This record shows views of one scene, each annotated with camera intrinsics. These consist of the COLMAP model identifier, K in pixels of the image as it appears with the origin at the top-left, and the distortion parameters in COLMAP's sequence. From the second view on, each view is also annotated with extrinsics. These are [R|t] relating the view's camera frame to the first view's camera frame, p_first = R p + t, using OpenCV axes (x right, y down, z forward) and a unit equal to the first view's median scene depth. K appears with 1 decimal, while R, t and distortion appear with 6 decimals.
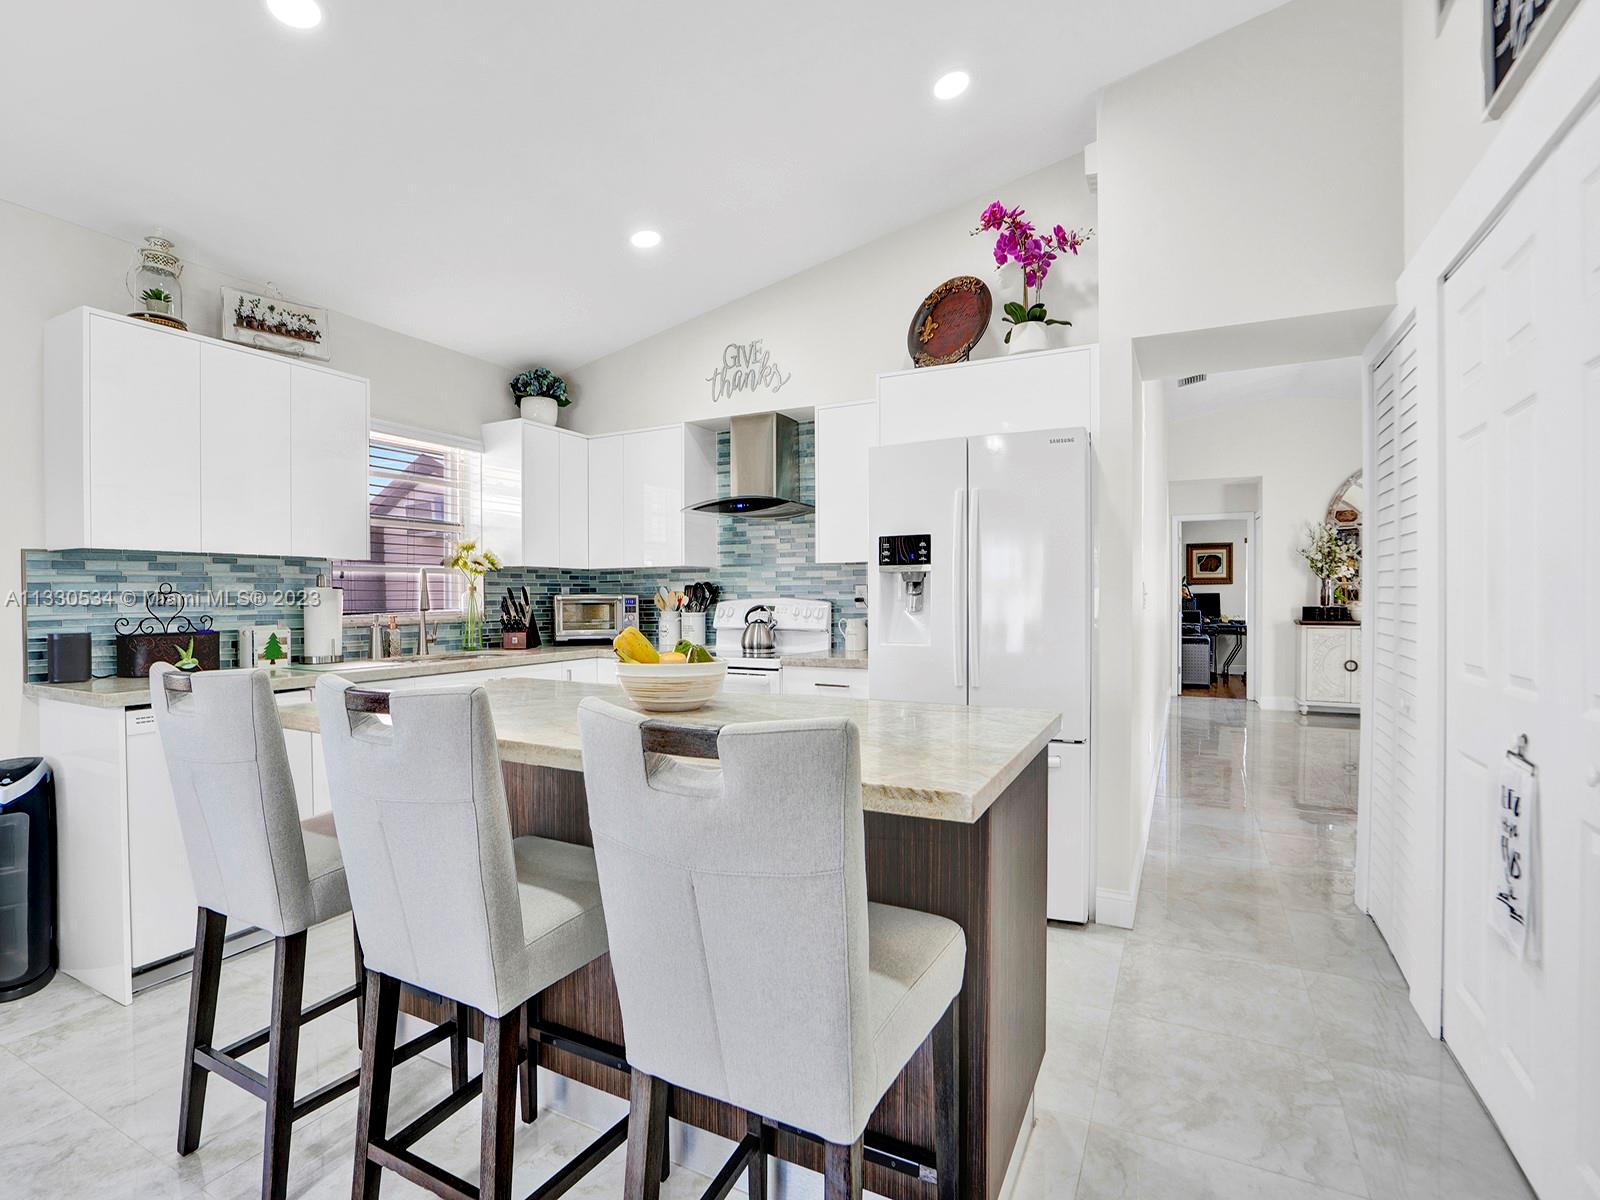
lens RADIAL K [[755.7, 0, 783.9], [0, 755.7, 603.7], [0, 0, 1]] dist [-0.047670, 0.017361]
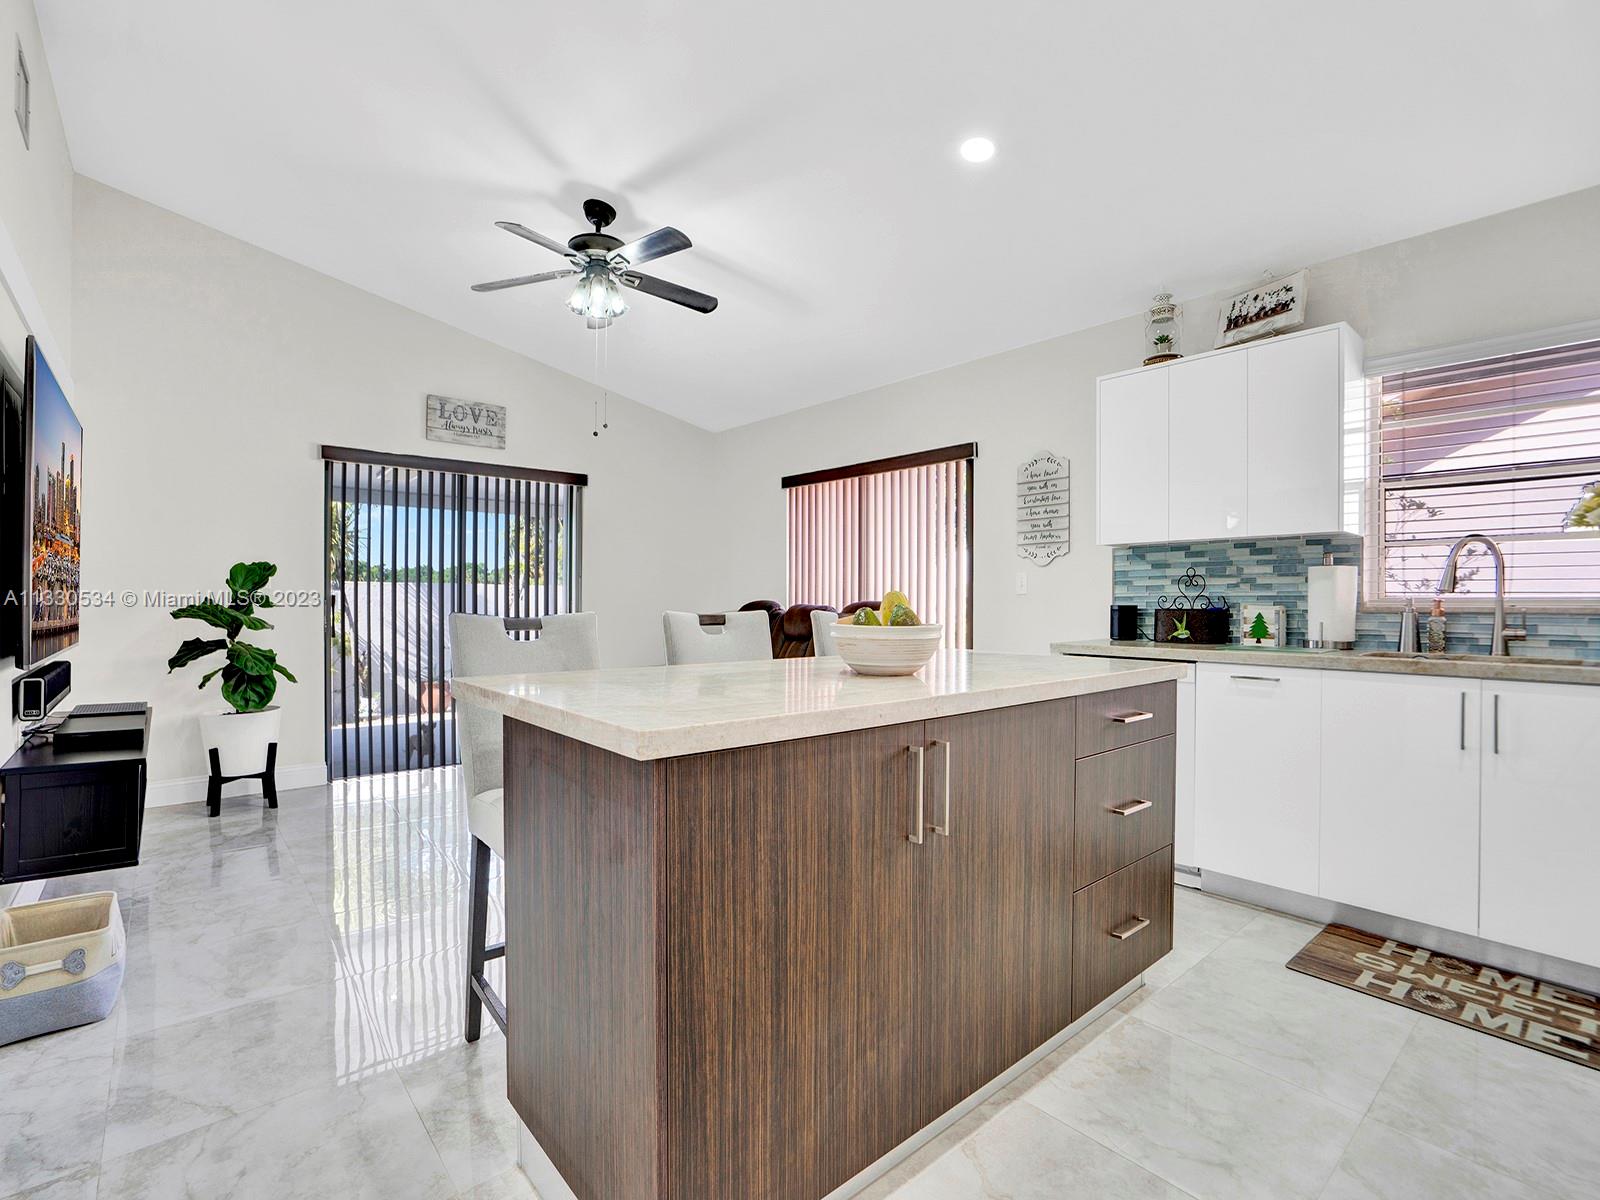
lens RADIAL K [[755.7, 0, 783.9], [0, 755.7, 603.7], [0, 0, 1]] dist [-0.047670, 0.017361]
pose [[-0.369607, 0.005359, -0.929173, 0.380315], [-0.013323, 0.999850, 0.011066, 0.018361], [0.929093, 0.016469, -0.369480, 0.575462]]
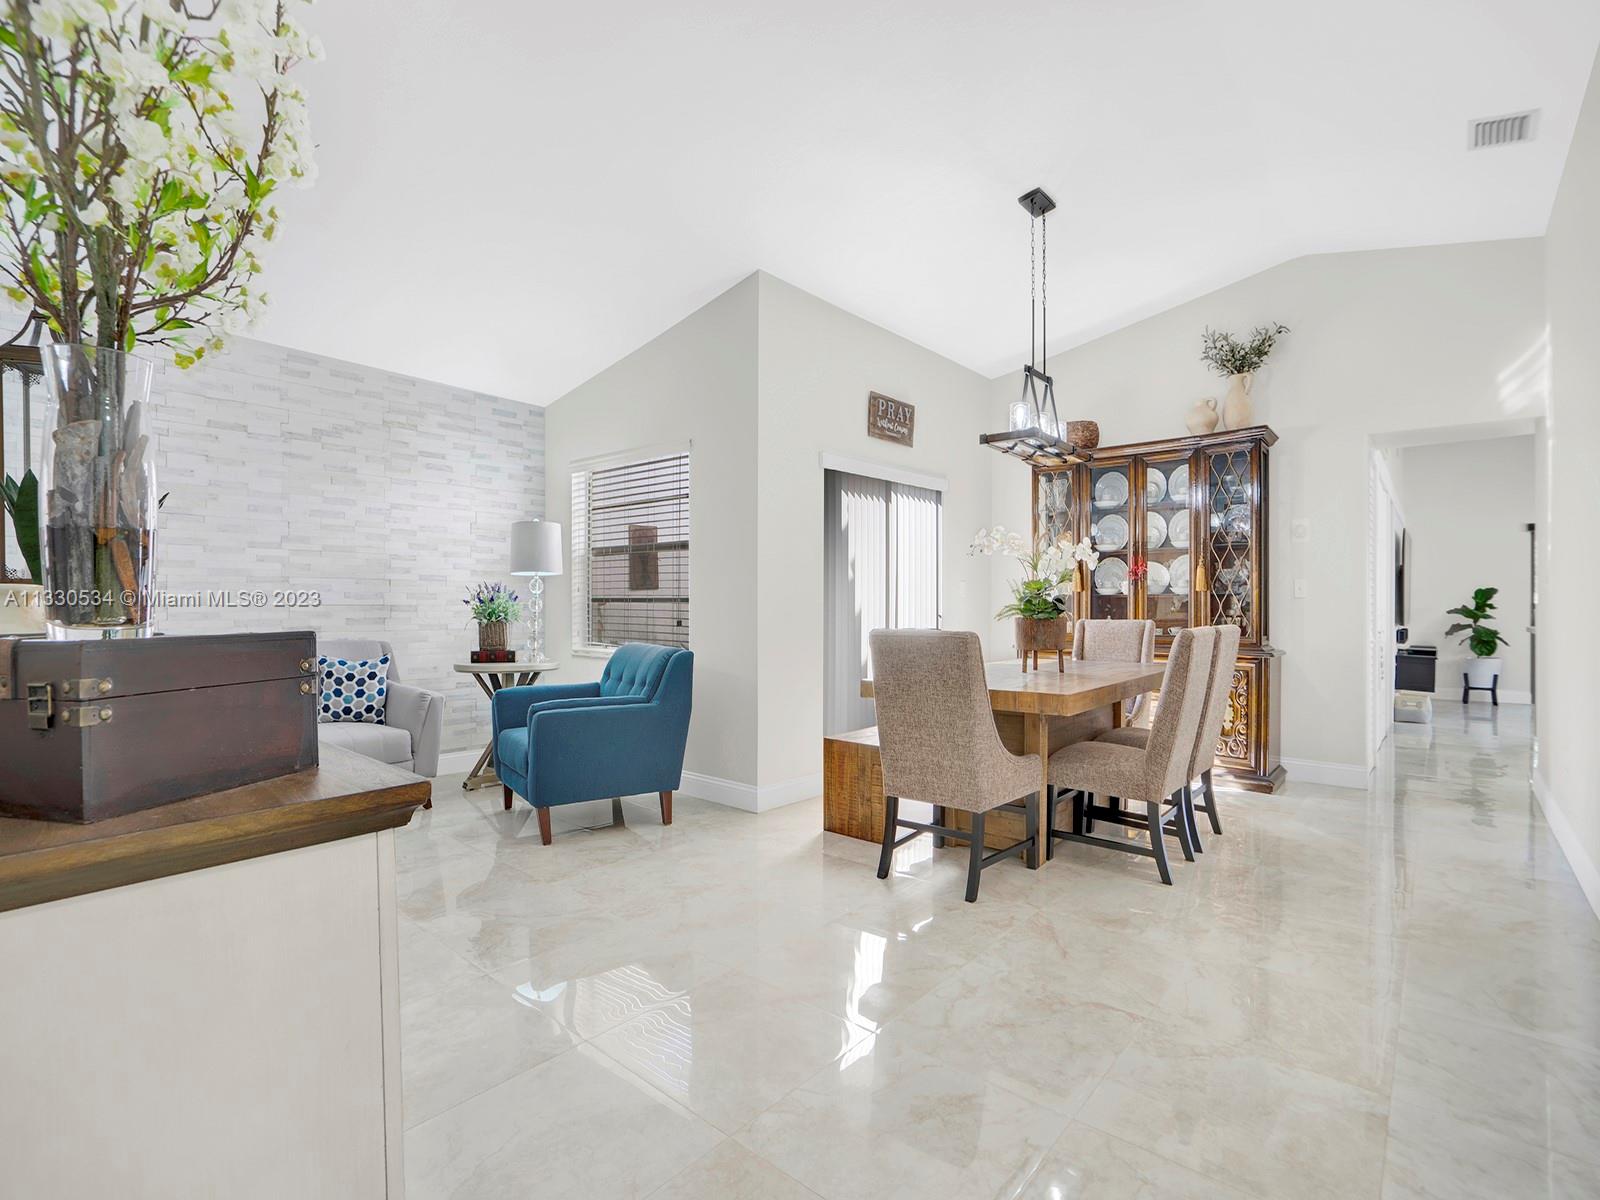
lens RADIAL K [[760.3, 0, 792.0], [0, 760.3, 607.5], [0, 0, 1]] dist [-0.046671, 0.016052]
pose [[-0.974979, 0.001769, 0.222290, 1.151129], [0.004986, 0.999891, 0.013911, -0.000078], [-0.222241, 0.014671, -0.974881, 1.983278]]
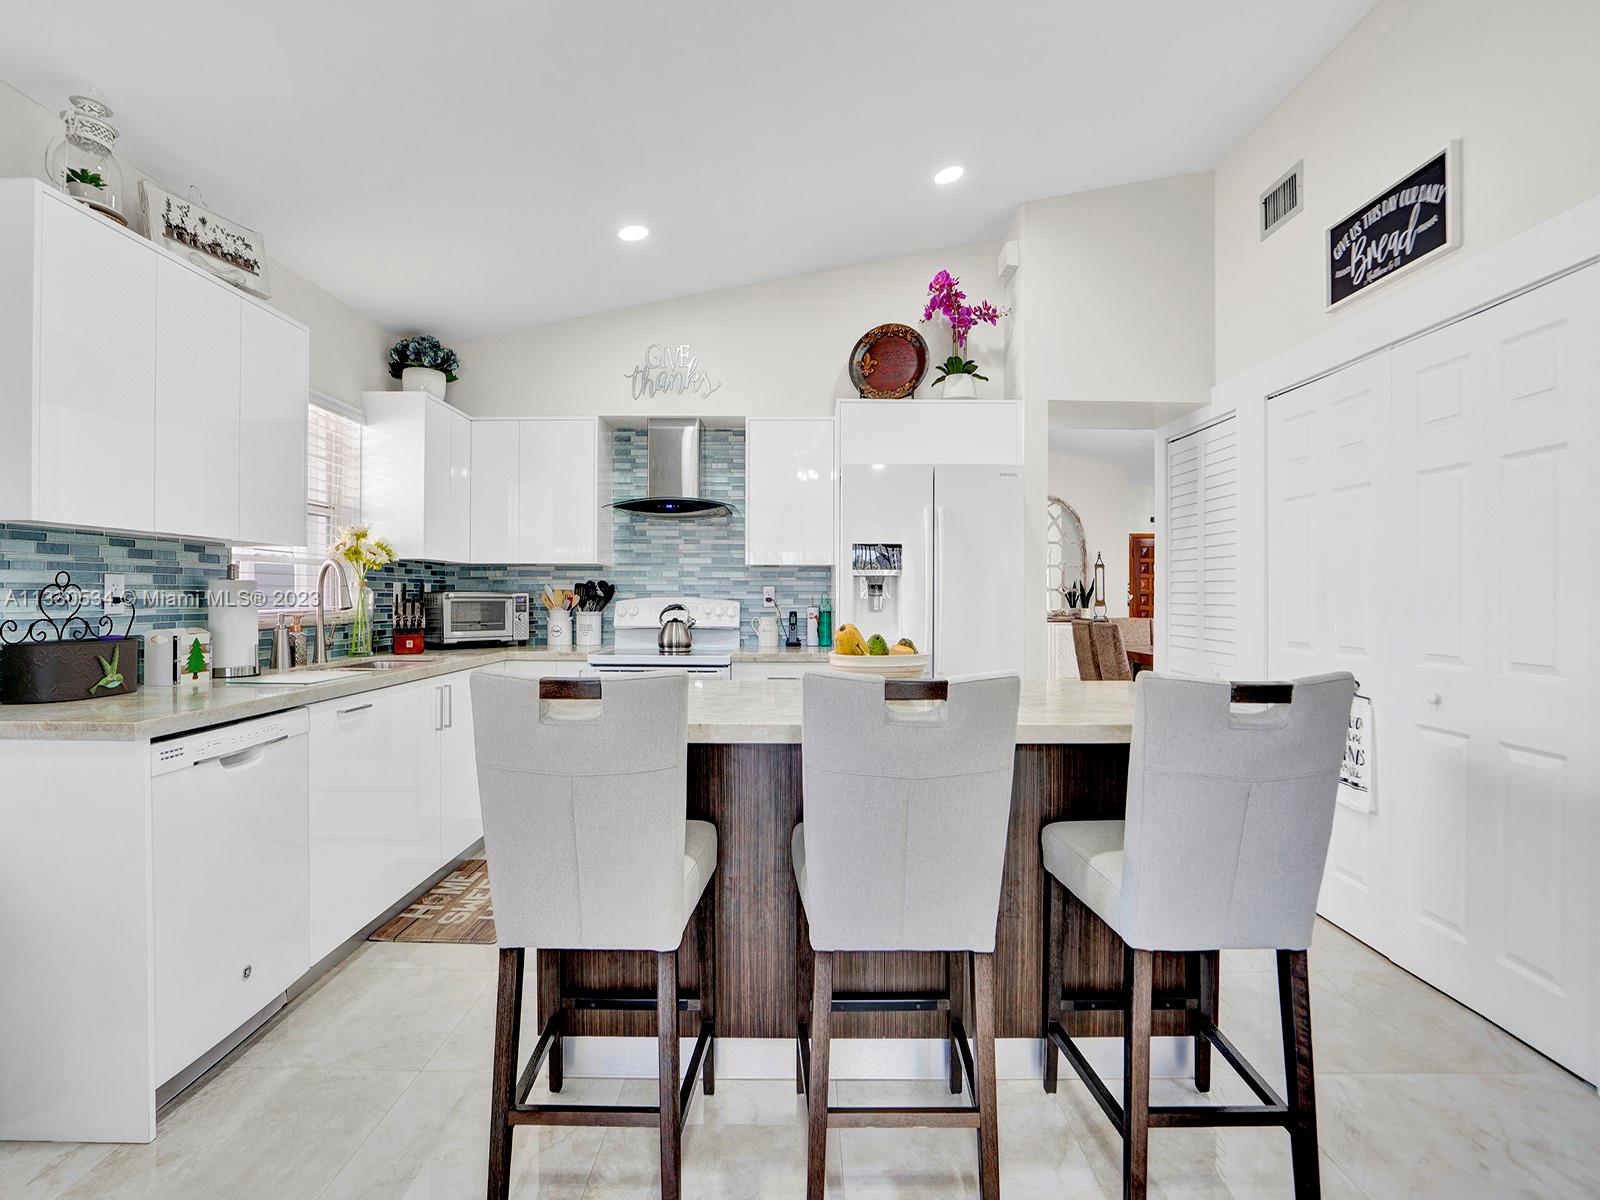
lens RADIAL K [[754.2, 0, 777.3], [0, 754.2, 599.5], [0, 0, 1]] dist [-0.049054, 0.014035]
pose [[0.893790, 0.005630, 0.448451, -0.367838], [-0.003055, 0.999974, -0.006465, 0.001425], [-0.448476, 0.004408, 0.893784, 0.031365]]
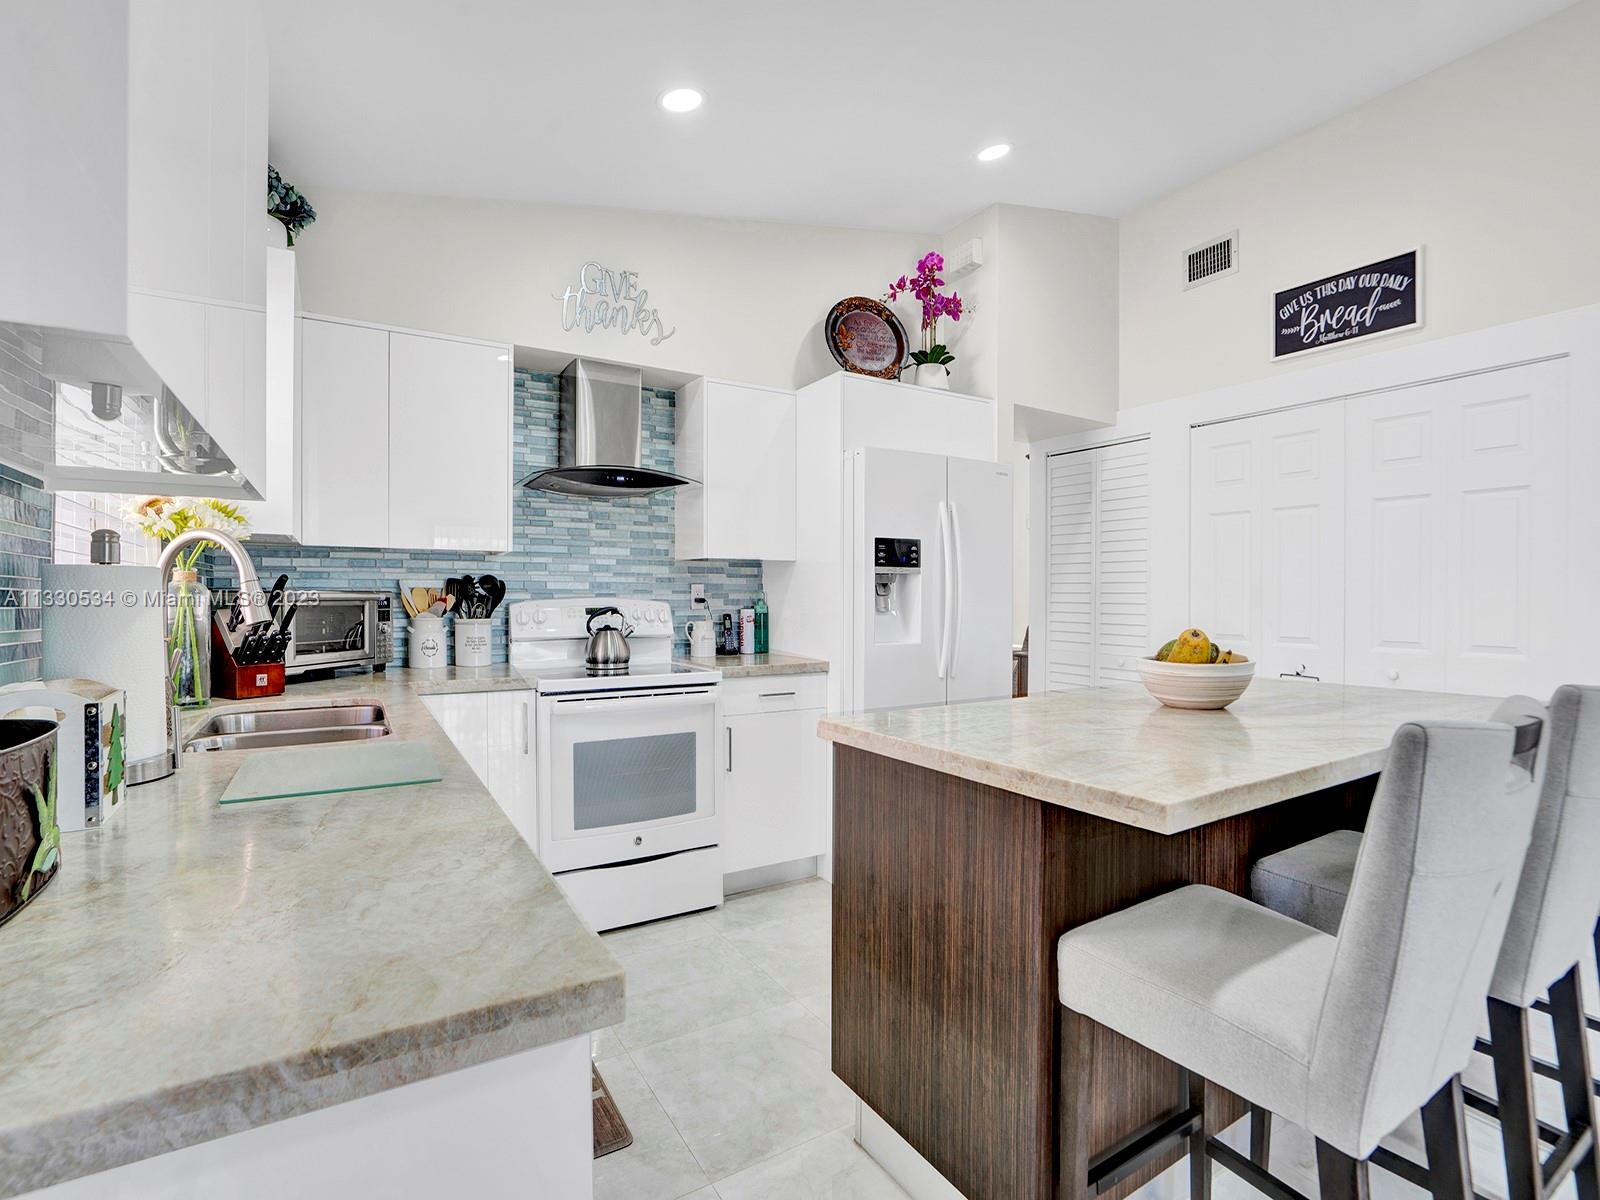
lens RADIAL K [[754.2, 0, 777.3], [0, 754.2, 599.5], [0, 0, 1]] dist [-0.049054, 0.014035]
pose [[0.529790, 0.002096, 0.848126, -0.601624], [0.003170, 0.999985, -0.004452, -0.002112], [-0.848123, 0.005047, 0.529775, 0.442837]]
